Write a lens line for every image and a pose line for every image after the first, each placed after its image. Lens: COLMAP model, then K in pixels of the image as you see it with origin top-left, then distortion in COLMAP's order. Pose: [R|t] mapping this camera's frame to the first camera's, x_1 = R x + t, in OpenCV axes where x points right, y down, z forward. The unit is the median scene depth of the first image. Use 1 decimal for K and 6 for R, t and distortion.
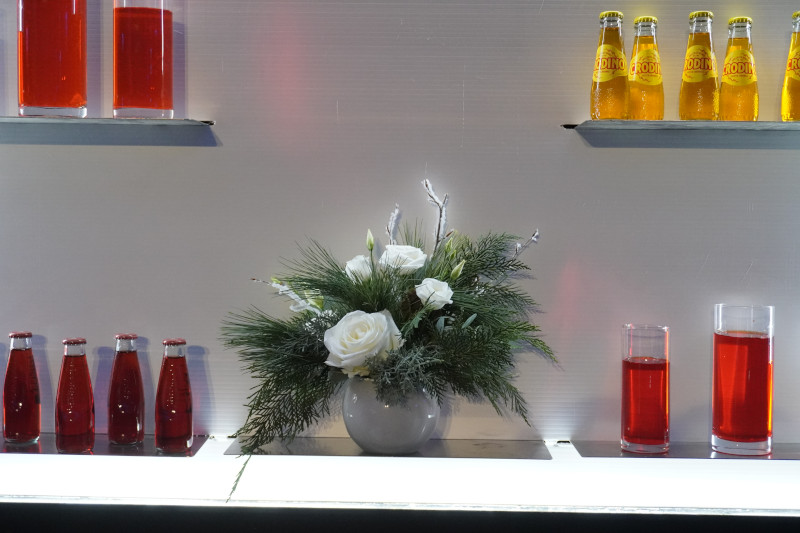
lens RADIAL K [[1106.3, 0, 400.0], [0, 1106.3, 266.5], [0, 0, 1]] dist [0.018930, -0.010773]
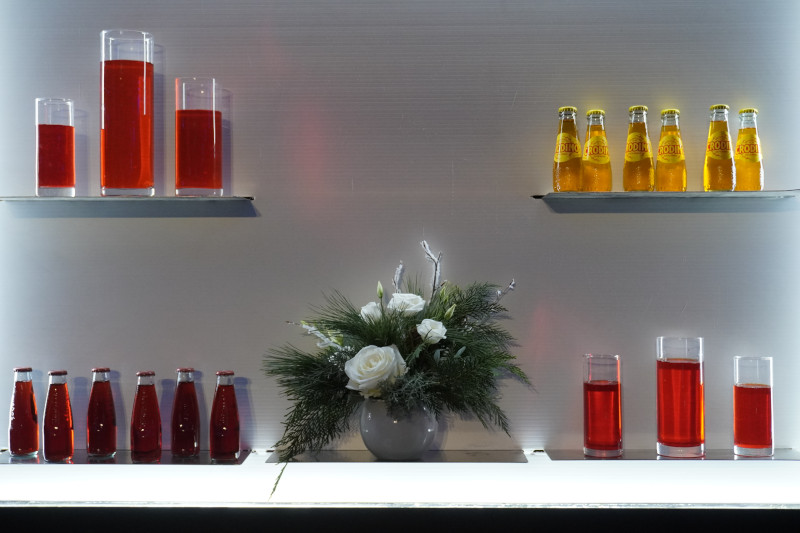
lens RADIAL K [[1060.3, 0, 400.0], [0, 1060.3, 266.5], [0, 0, 1]] dist [0.001076, 0.005273]
pose [[0.999886, -0.014790, -0.002913, -0.000468], [0.014612, 0.998447, -0.053760, 0.014878], [0.003704, 0.053712, 0.998550, -0.202564]]
